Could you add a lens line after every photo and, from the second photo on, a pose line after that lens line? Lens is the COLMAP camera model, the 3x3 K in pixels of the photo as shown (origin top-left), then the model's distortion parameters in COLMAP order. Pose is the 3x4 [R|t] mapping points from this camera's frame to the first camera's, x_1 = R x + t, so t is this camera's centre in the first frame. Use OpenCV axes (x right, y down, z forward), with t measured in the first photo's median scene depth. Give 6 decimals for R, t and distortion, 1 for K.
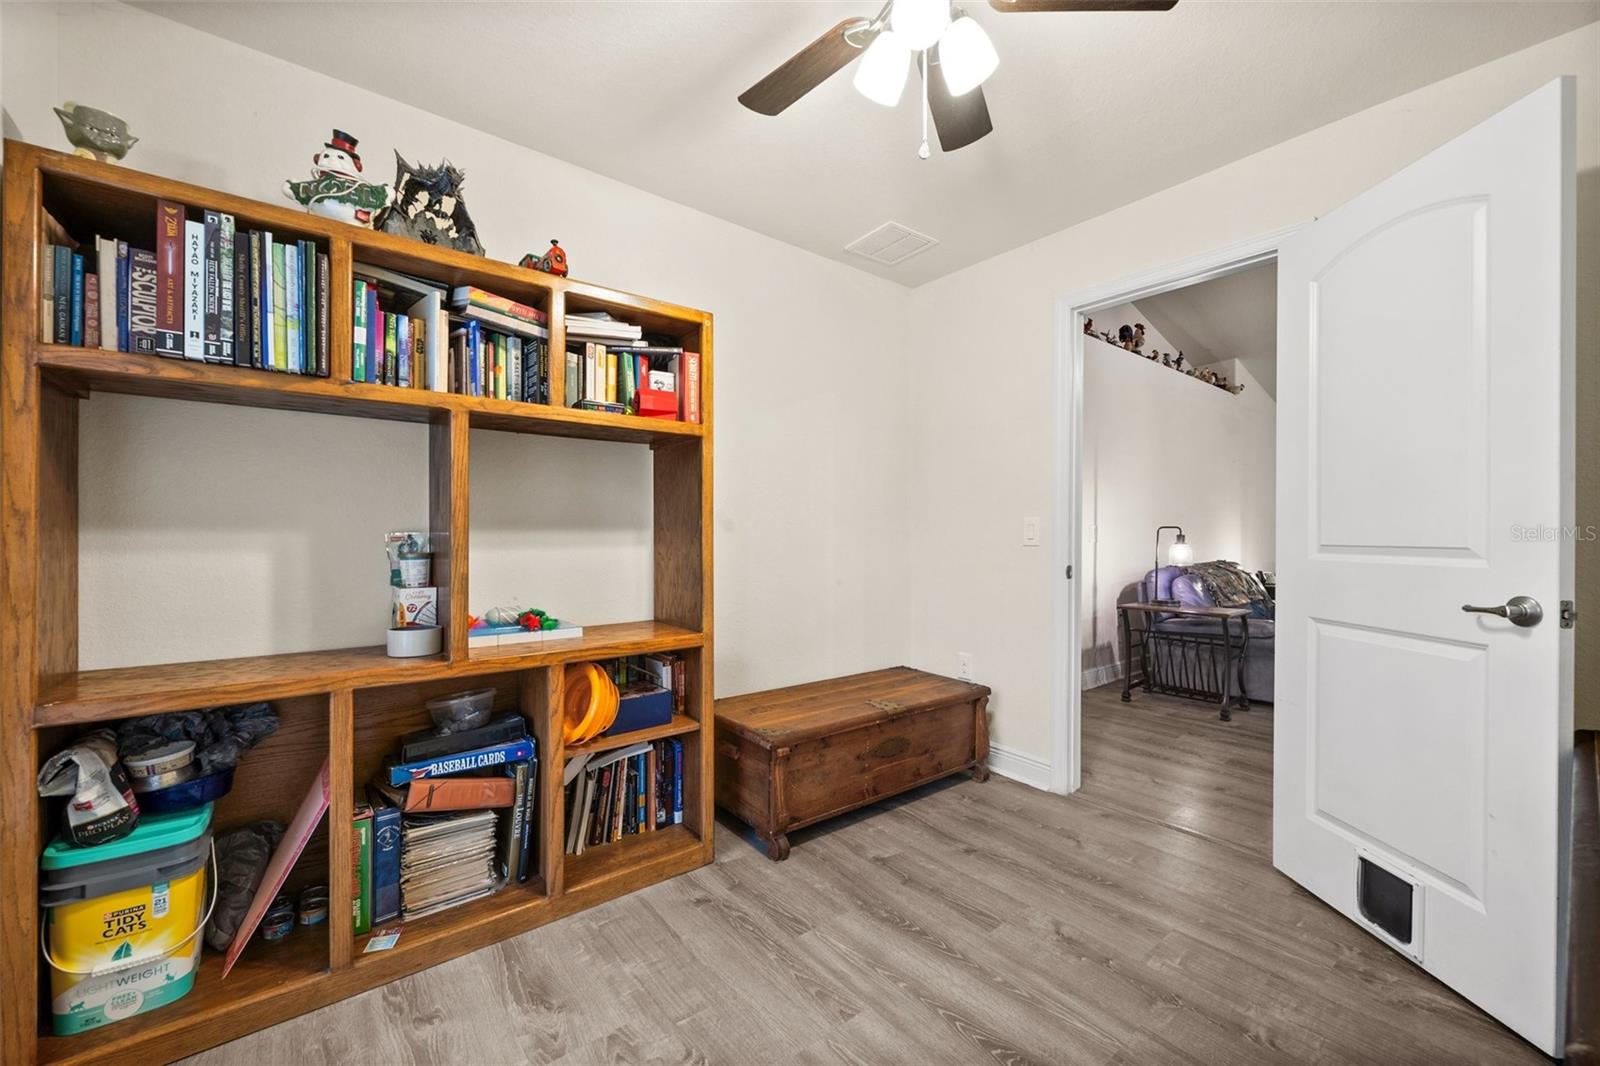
lens RADIAL K [[632.1, 0, 800.7], [0, 632.1, 530.2], [0, 0, 1]] dist [-0.003489, 0.000306]
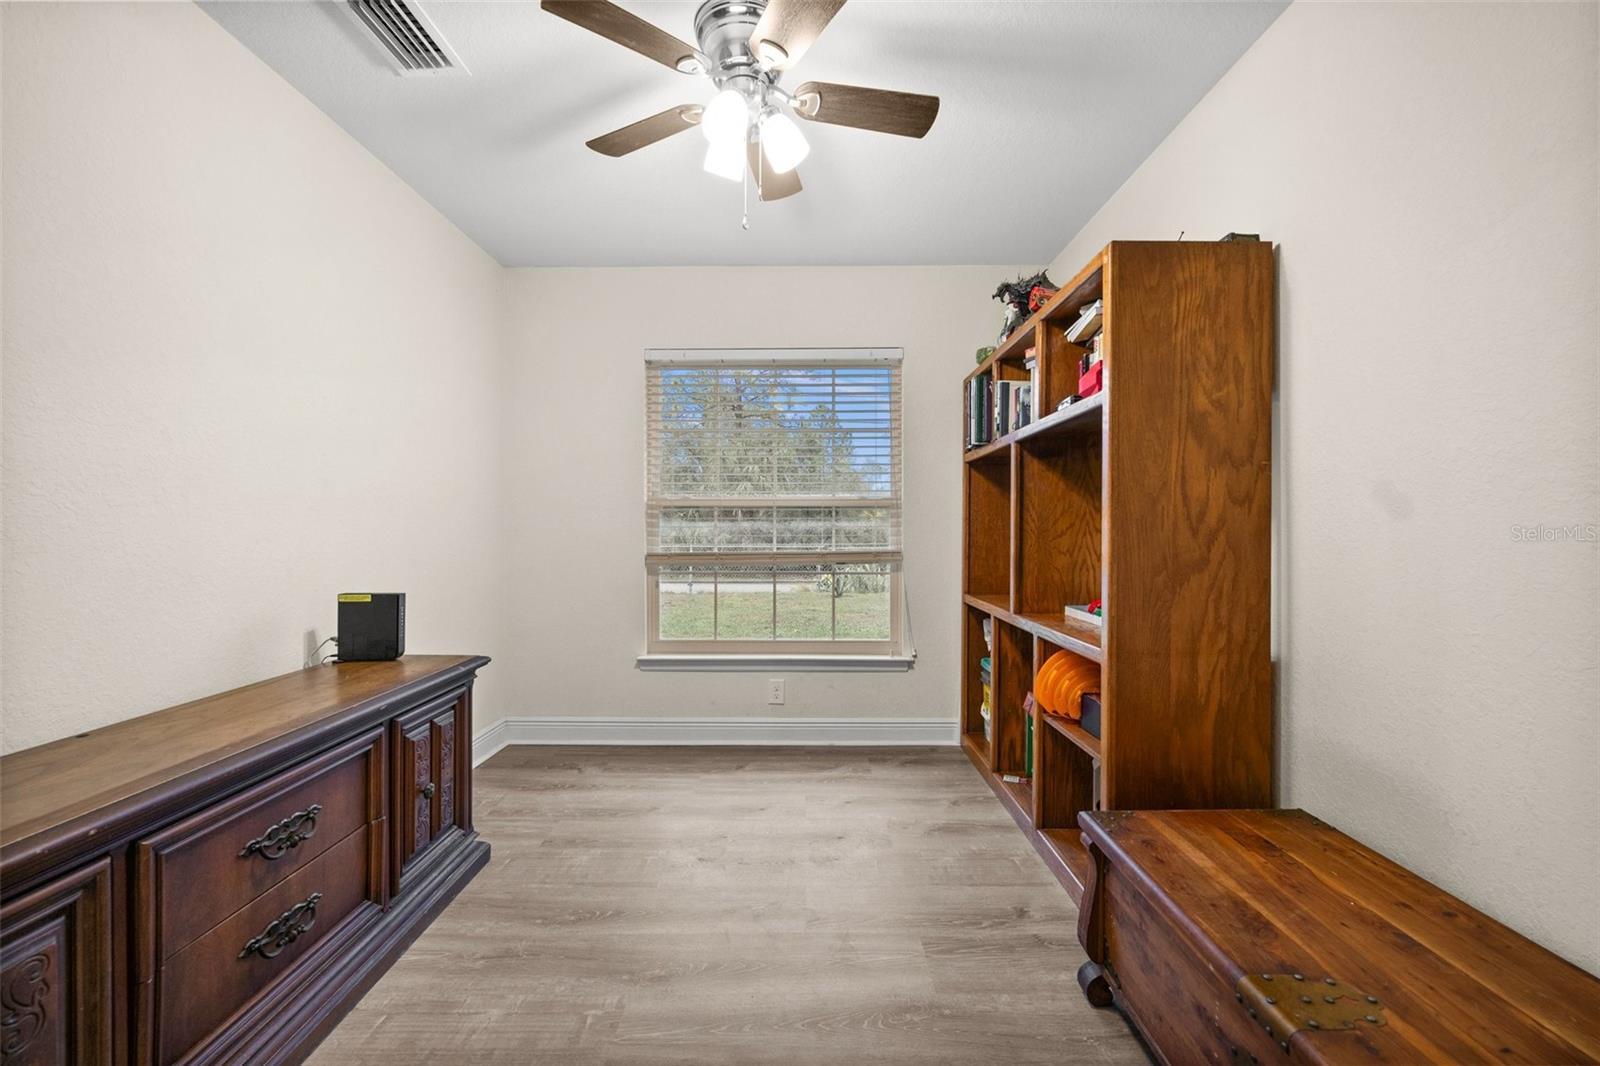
lens RADIAL K [[632.1, 0, 800.7], [0, 632.1, 530.2], [0, 0, 1]] dist [-0.003489, 0.000306]
pose [[-0.627817, -0.003699, -0.778352, 0.815335], [0.001354, 0.999982, -0.005845, 0.018990], [0.778360, -0.004723, -0.627801, 1.380355]]
